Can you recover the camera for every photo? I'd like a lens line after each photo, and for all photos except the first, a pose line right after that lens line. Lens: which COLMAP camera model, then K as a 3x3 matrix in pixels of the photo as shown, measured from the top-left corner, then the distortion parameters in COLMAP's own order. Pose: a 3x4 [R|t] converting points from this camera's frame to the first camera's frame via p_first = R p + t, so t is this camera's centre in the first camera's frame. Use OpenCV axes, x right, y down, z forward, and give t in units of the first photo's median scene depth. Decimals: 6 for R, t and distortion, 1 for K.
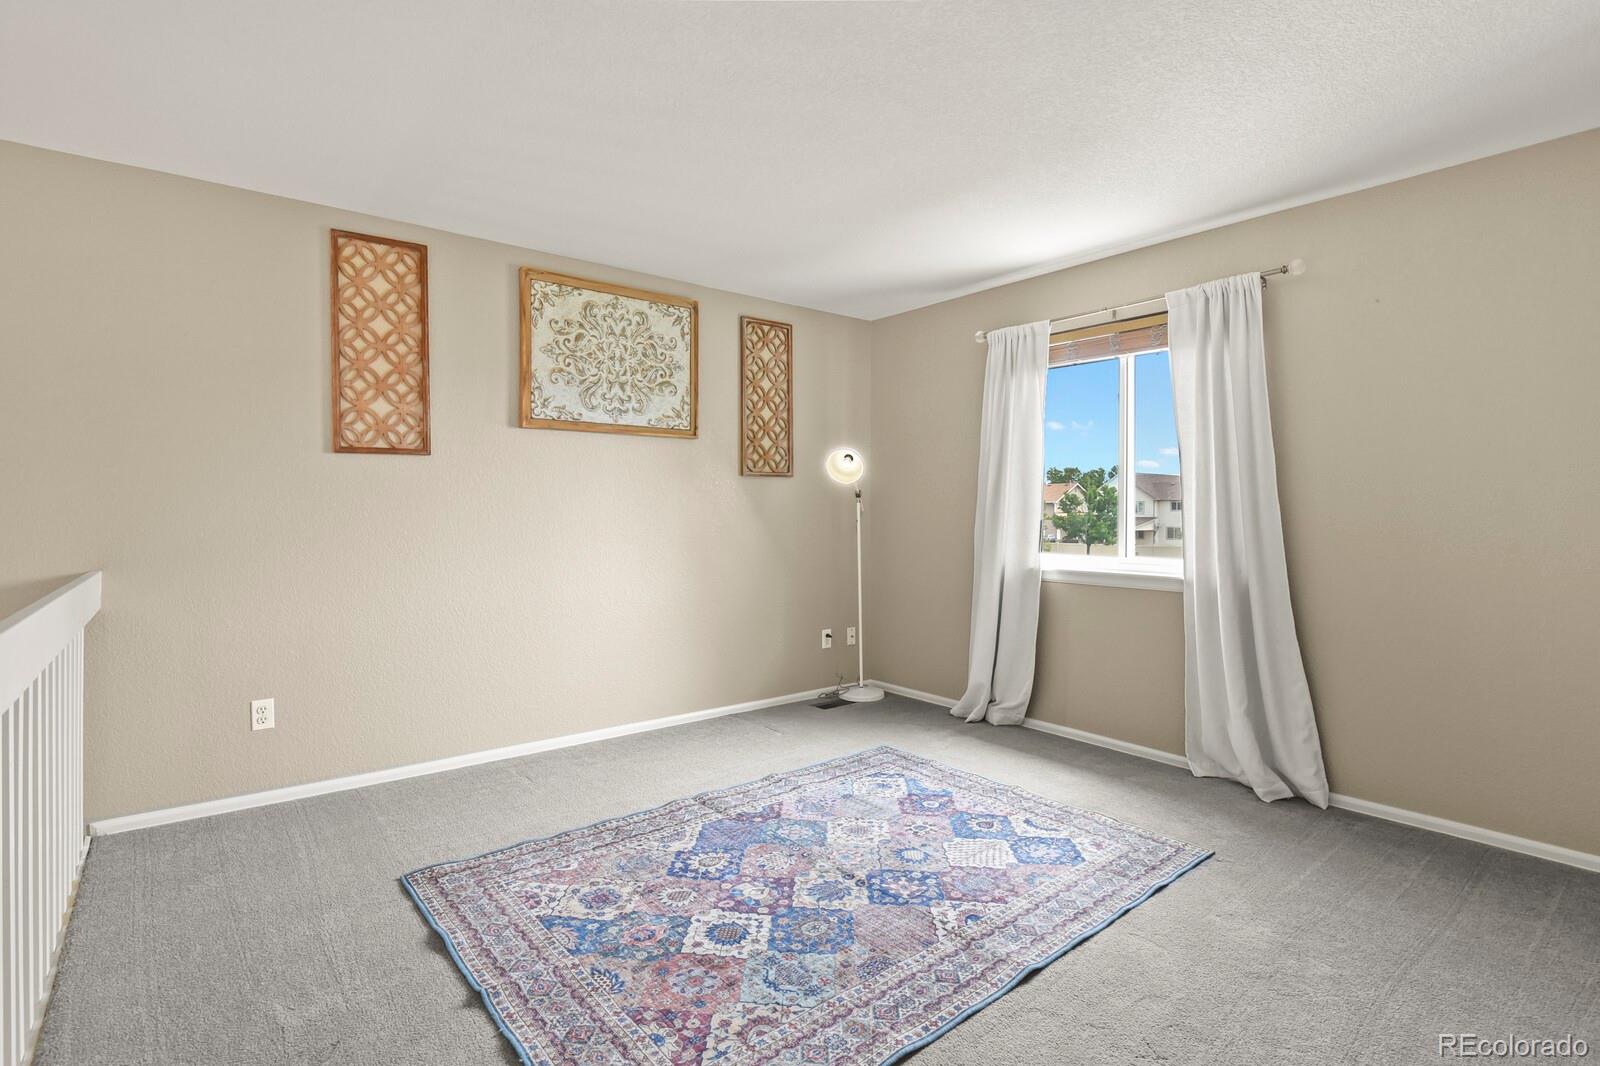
lens RADIAL K [[777.8, 0, 808.0], [0, 777.8, 520.7], [0, 0, 1]] dist [-0.003653, -0.008719]
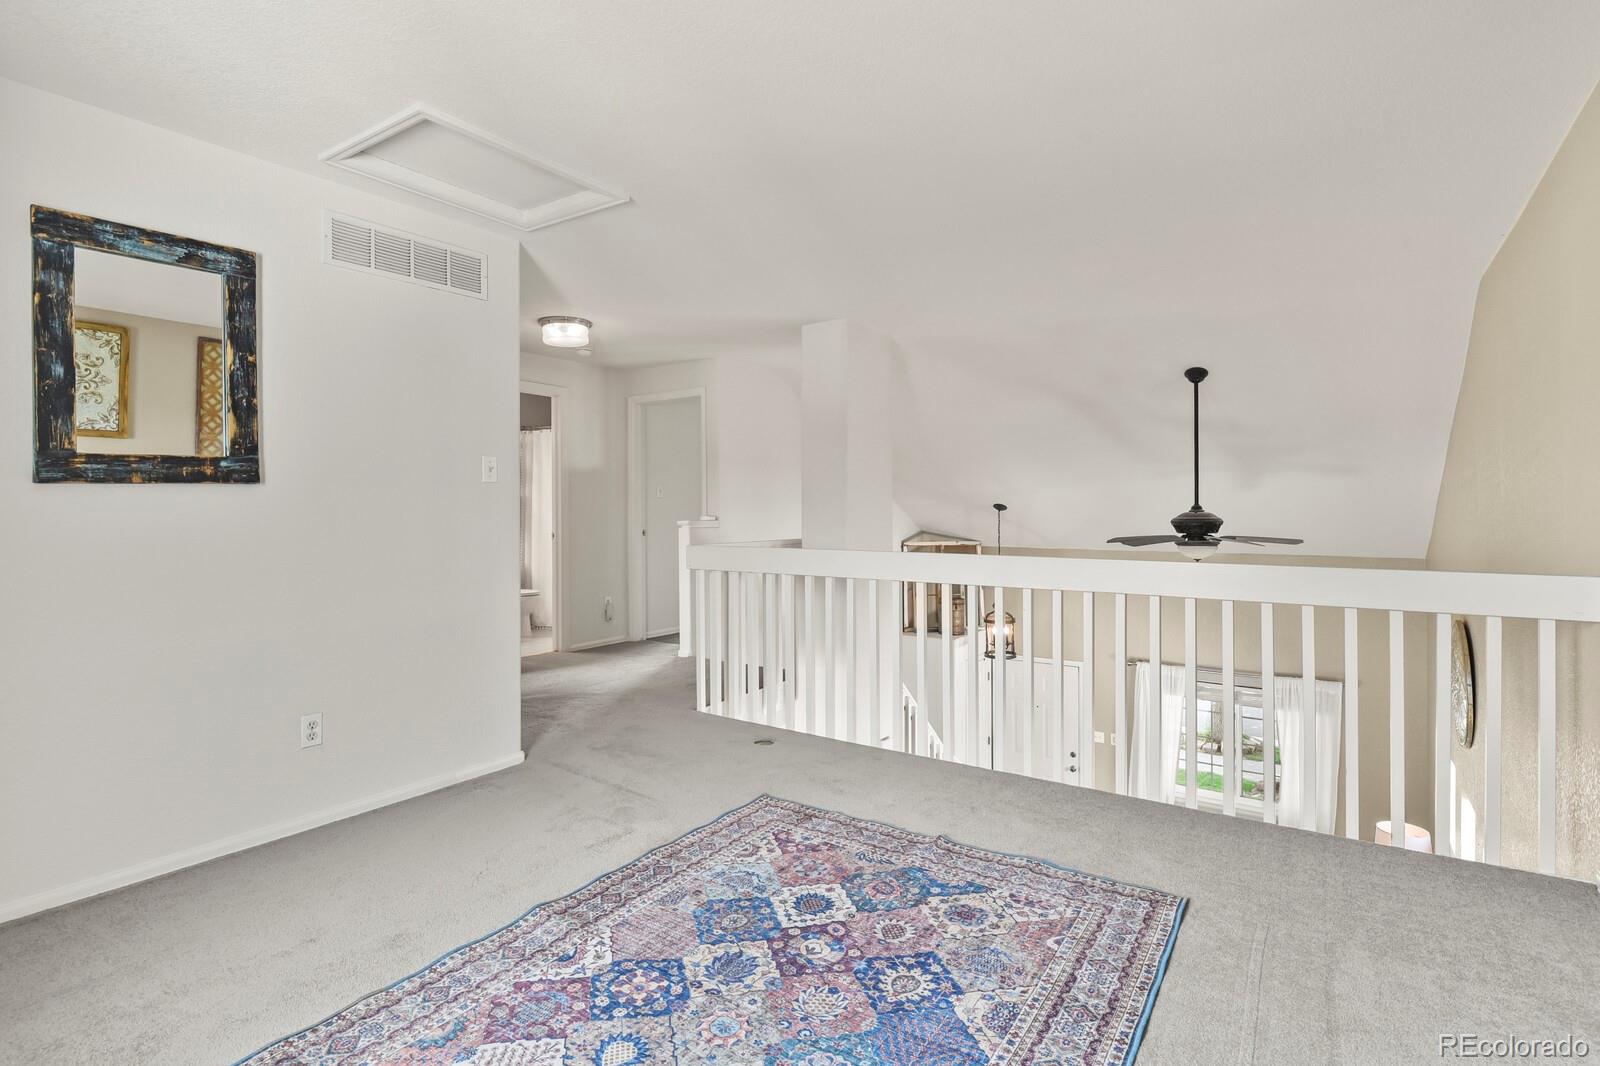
lens RADIAL K [[777.8, 0, 808.0], [0, 777.8, 520.7], [0, 0, 1]] dist [-0.003653, -0.008719]
pose [[-0.960054, 0.006266, -0.279745, 0.187866], [0.000286, 0.999771, 0.021410, -0.017725], [0.279815, 0.020475, -0.959836, 1.906667]]
